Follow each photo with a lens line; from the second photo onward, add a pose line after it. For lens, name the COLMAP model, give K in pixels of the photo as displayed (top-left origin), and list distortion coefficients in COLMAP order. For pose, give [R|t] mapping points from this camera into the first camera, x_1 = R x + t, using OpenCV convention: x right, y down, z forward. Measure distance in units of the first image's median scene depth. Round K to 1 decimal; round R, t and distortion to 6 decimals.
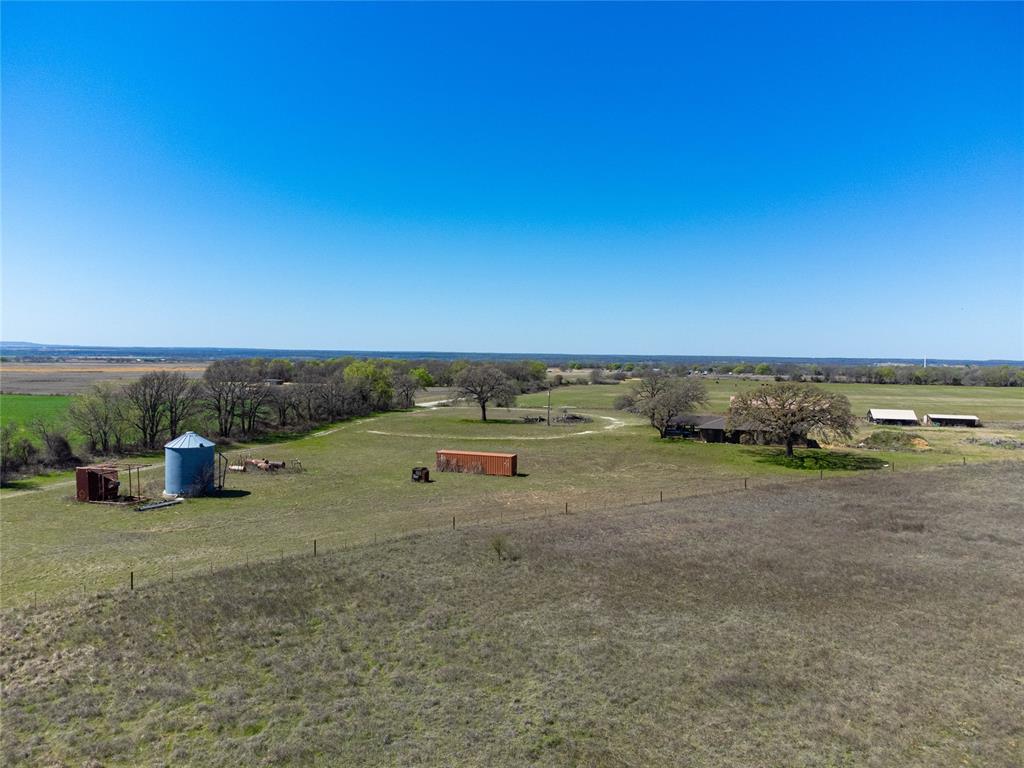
lens RADIAL K [[743.2, 0, 512.0], [0, 743.2, 384.0], [0, 0, 1]] dist [0.073295, 0.001434]
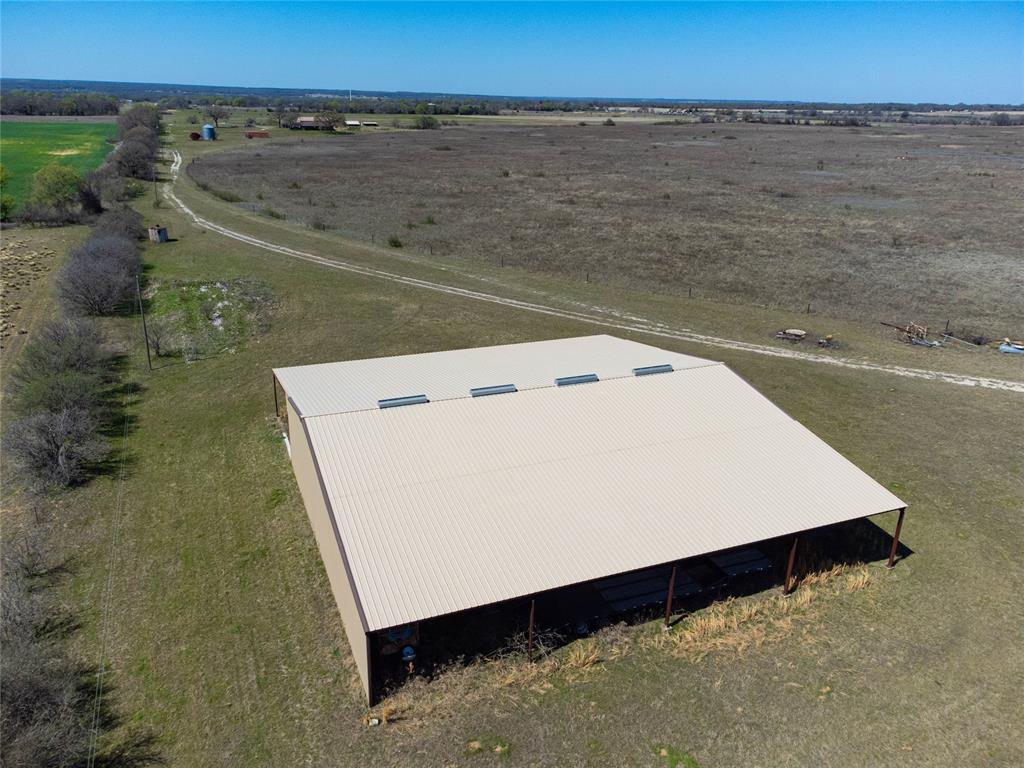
lens RADIAL K [[762.3, 0, 508.7], [0, 762.3, 384.2], [0, 0, 1]] dist [0.016876, 0.004623]
pose [[0.768575, -0.218658, 0.601233, -1.069860], [0.007693, 0.942870, 0.333071, 0.017132], [-0.639714, -0.251365, 0.726349, -1.855582]]
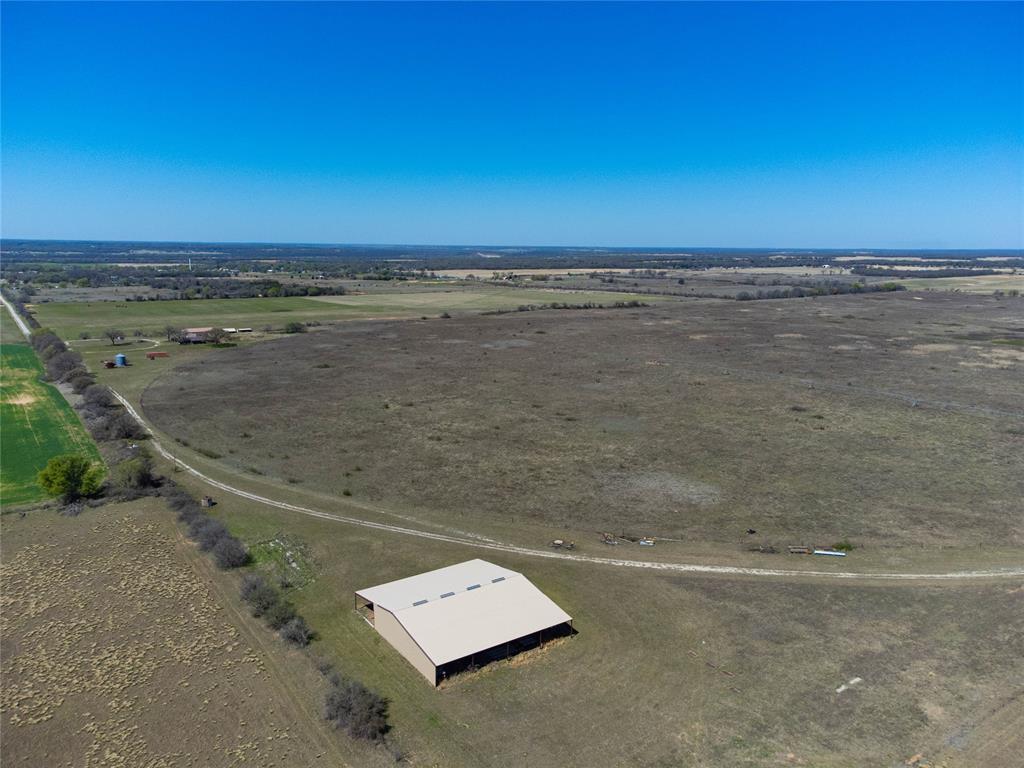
lens RADIAL K [[758.8, 0, 505.5], [0, 758.8, 381.3], [0, 0, 1]] dist [0.111063, -0.254005]
pose [[0.615915, -0.143710, 0.774594, -1.517586], [0.025668, 0.986360, 0.162589, -0.275318], [-0.787394, -0.080258, 0.611203, -2.222984]]
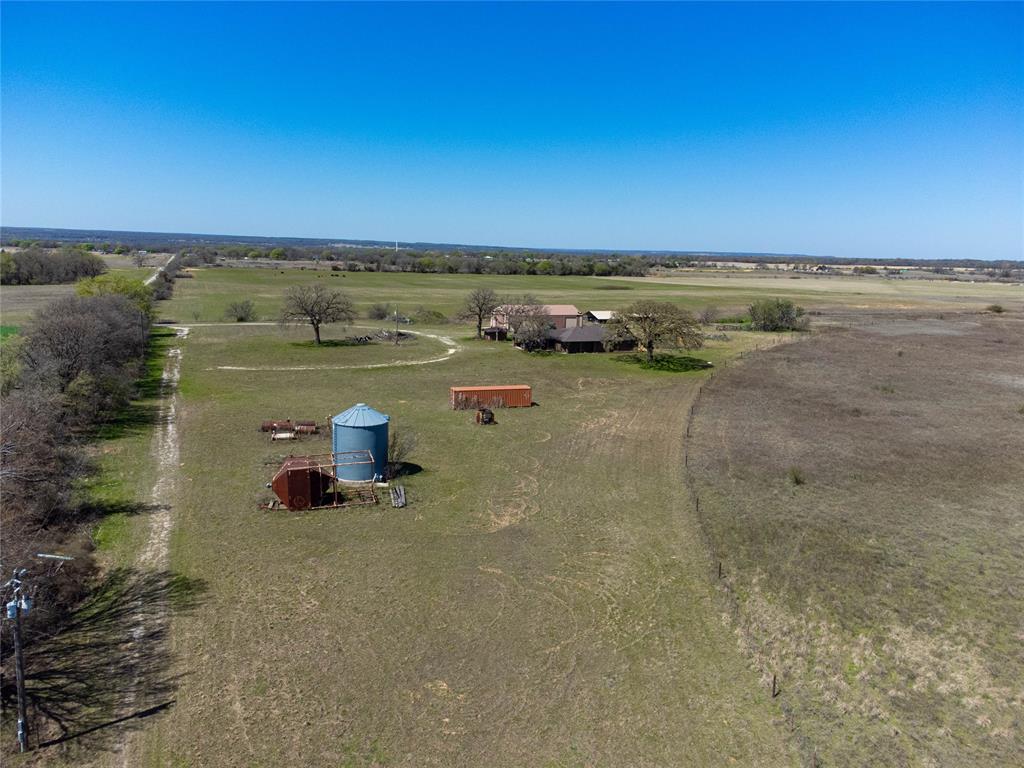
lens RADIAL K [[762.3, 0, 508.7], [0, 762.3, 384.2], [0, 0, 1]] dist [0.016876, 0.004623]
pose [[0.772254, -0.098254, 0.627671, -0.438772], [-0.001310, 0.987720, 0.156227, -0.044588], [-0.635313, -0.121469, 0.762642, 0.155864]]
